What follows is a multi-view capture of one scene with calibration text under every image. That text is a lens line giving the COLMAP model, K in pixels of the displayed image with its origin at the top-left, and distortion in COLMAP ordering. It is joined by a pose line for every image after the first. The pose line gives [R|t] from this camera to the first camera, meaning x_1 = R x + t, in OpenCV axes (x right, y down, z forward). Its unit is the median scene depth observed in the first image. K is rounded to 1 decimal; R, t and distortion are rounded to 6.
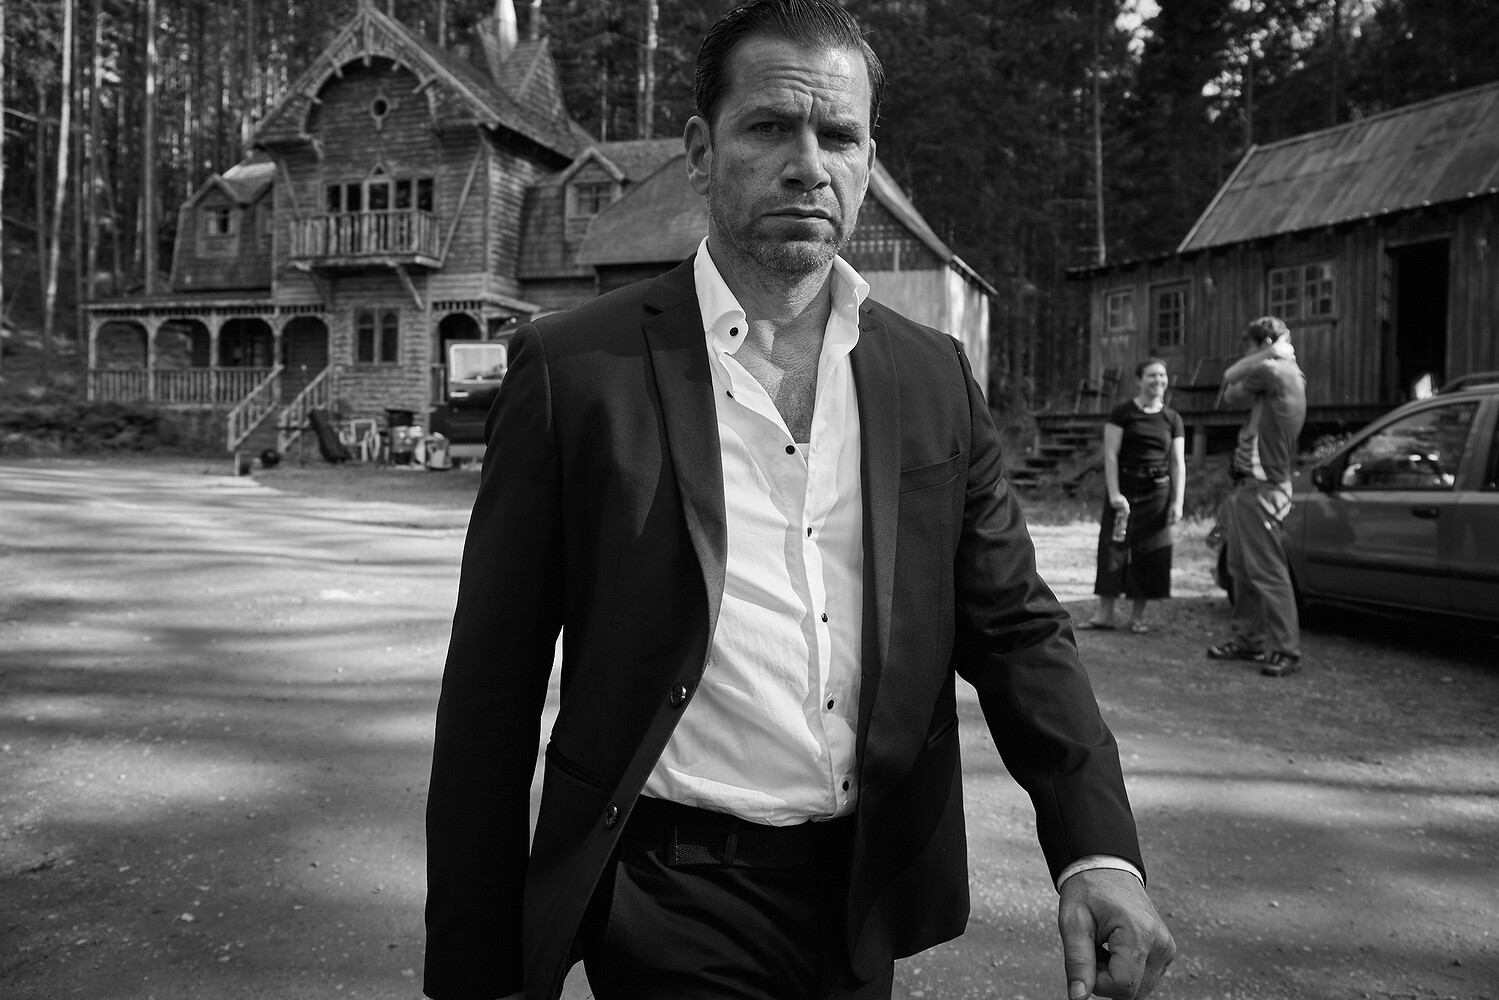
lens RADIAL K [[1293.9, 0, 750.6], [0, 1293.9, 495.6], [0, 0, 1]] dist [-0.024877, 0.007452]
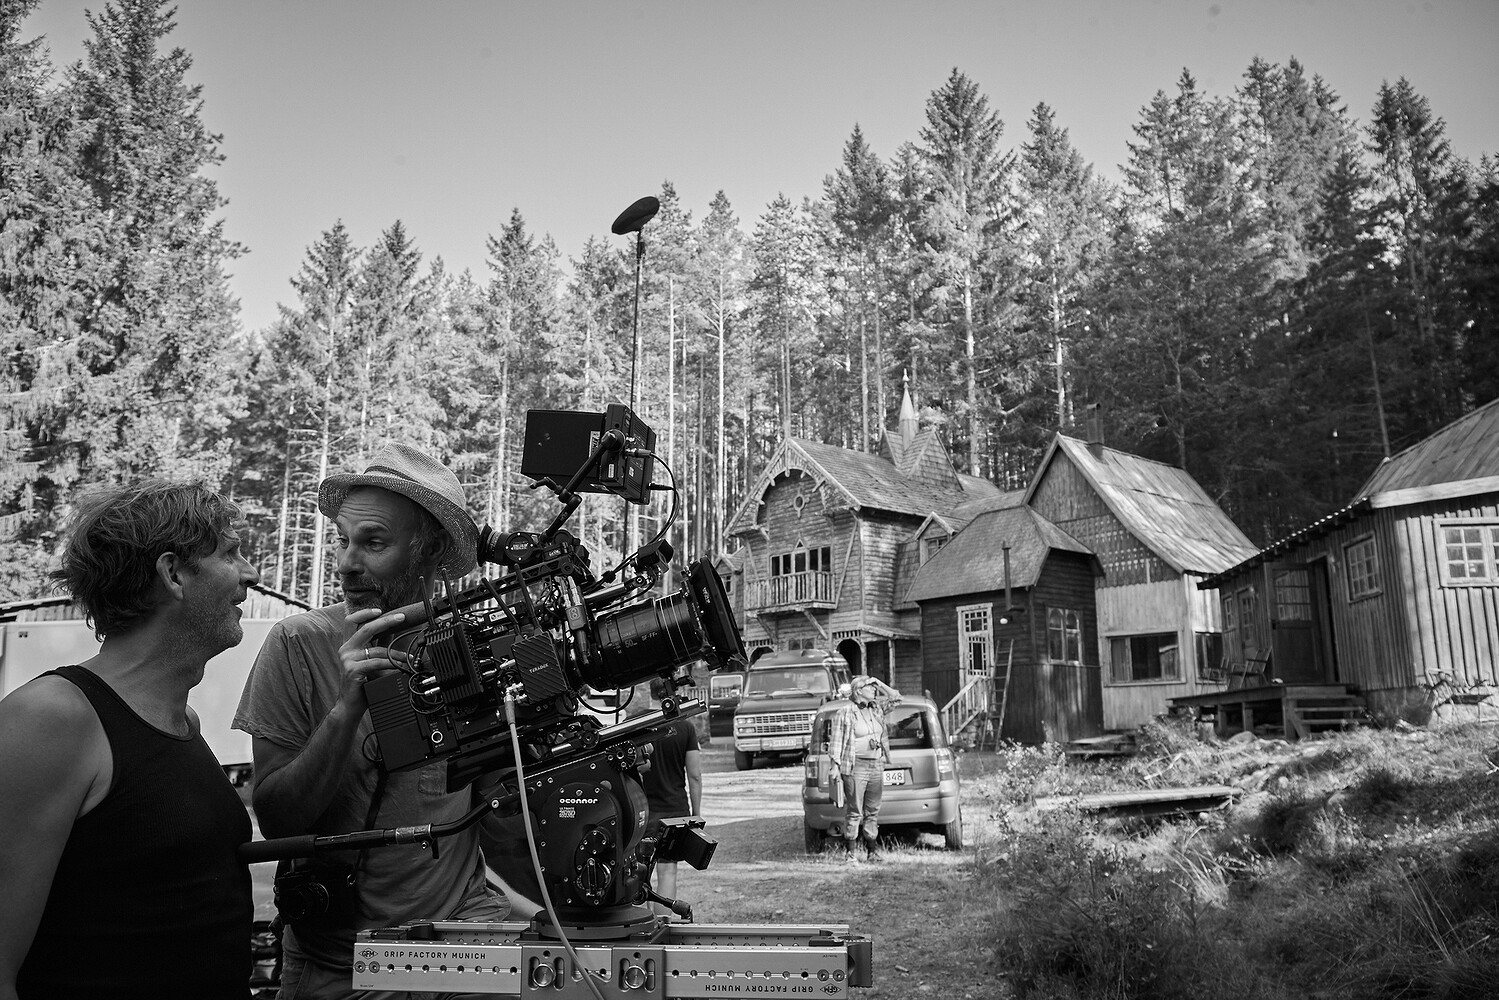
lens RADIAL K [[1246.3, 0, 746.3], [0, 1246.3, 497.7], [0, 0, 1]] dist [-0.075230, -0.002049]
pose [[0.853623, -0.125688, -0.505501, 0.377103], [0.008979, 0.973859, -0.226978, 0.014048], [0.520815, 0.189215, 0.832436, -0.208052]]
